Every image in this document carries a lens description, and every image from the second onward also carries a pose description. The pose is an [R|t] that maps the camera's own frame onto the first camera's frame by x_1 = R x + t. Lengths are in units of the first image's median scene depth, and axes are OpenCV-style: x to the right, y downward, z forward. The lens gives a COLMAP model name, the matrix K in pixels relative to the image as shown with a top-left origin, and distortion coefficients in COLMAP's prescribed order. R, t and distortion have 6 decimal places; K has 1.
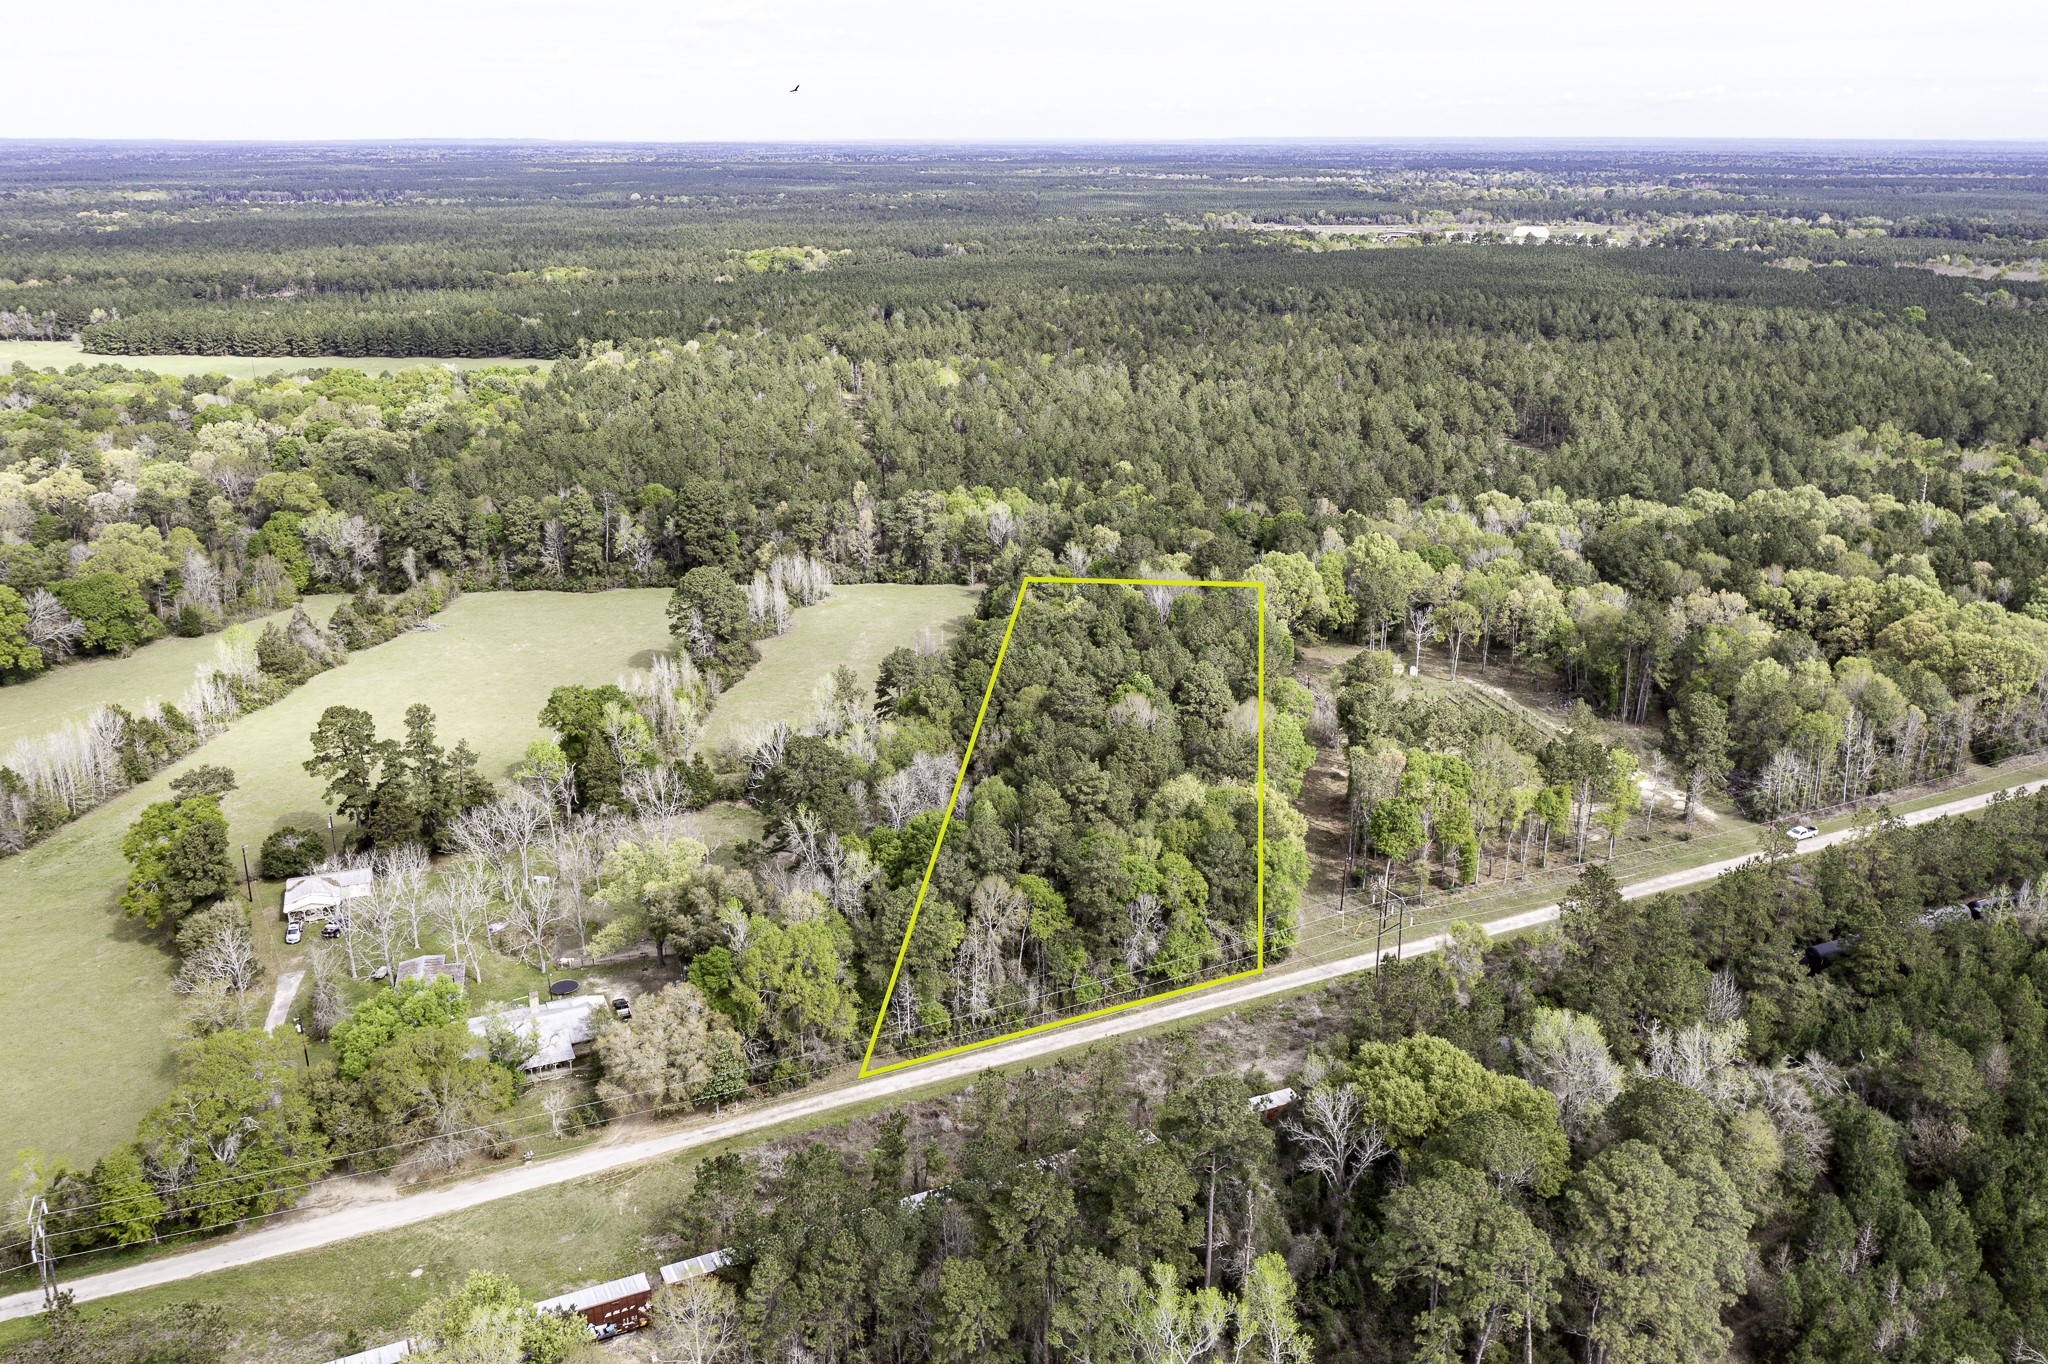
lens RADIAL K [[1625.7, 0, 980.9], [0, 1625.7, 677.4], [0, 0, 1]] dist [-0.002559, 0.008065]
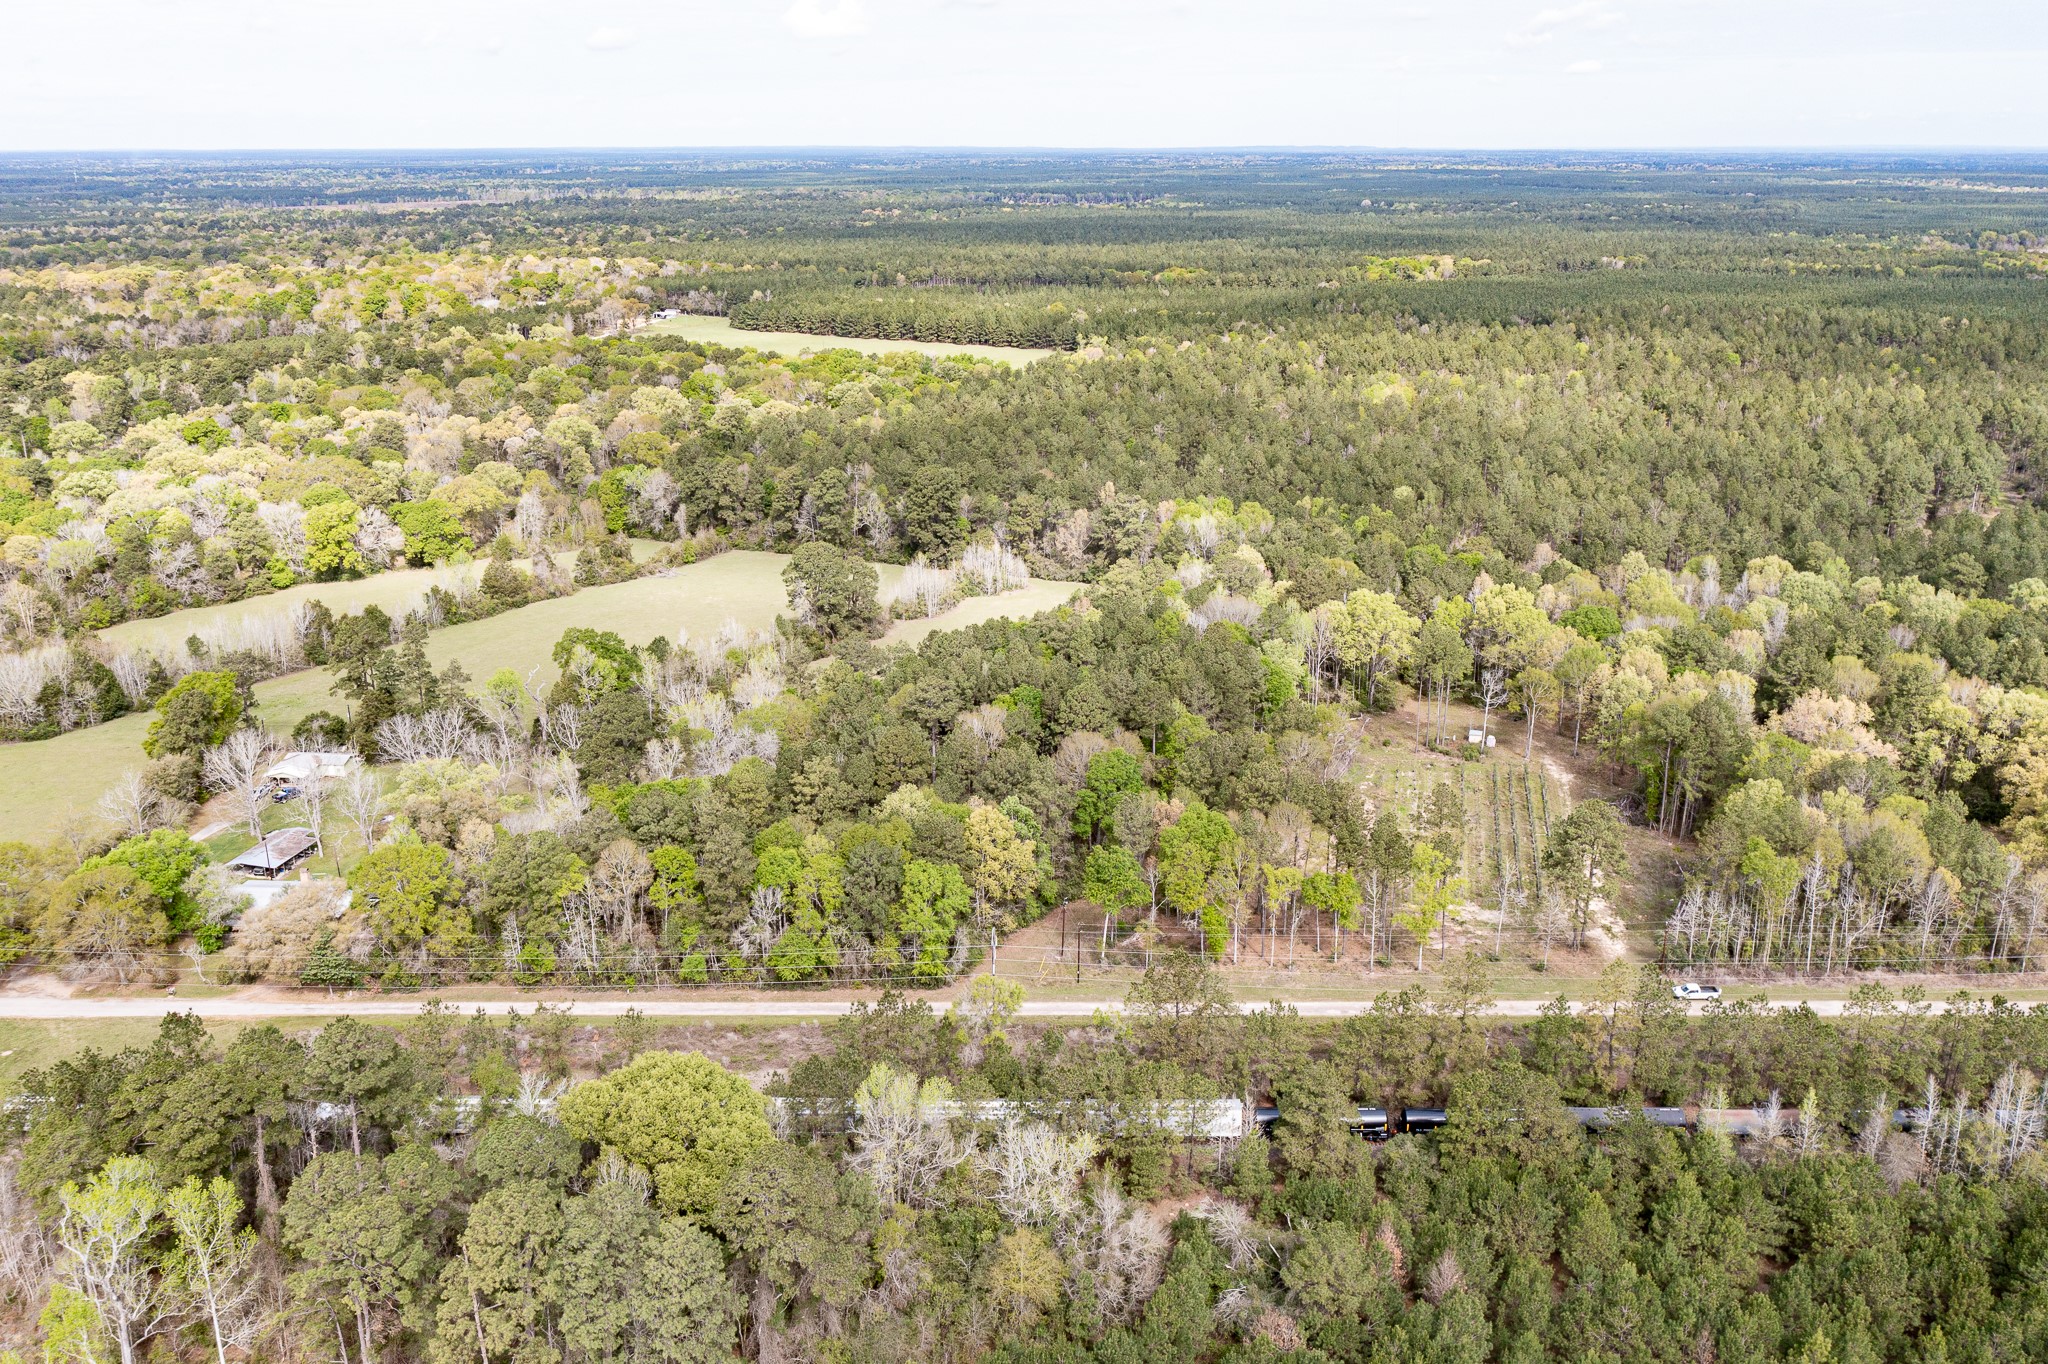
lens RADIAL K [[1603.5, 0, 991.2], [0, 1603.5, 681.6], [0, 0, 1]] dist [-0.001256, 0.003348]
pose [[0.900281, 0.138047, -0.412841, 0.385204], [-0.137099, 0.990038, 0.032082, -0.027178], [0.413157, 0.027717, 0.910238, 0.091454]]
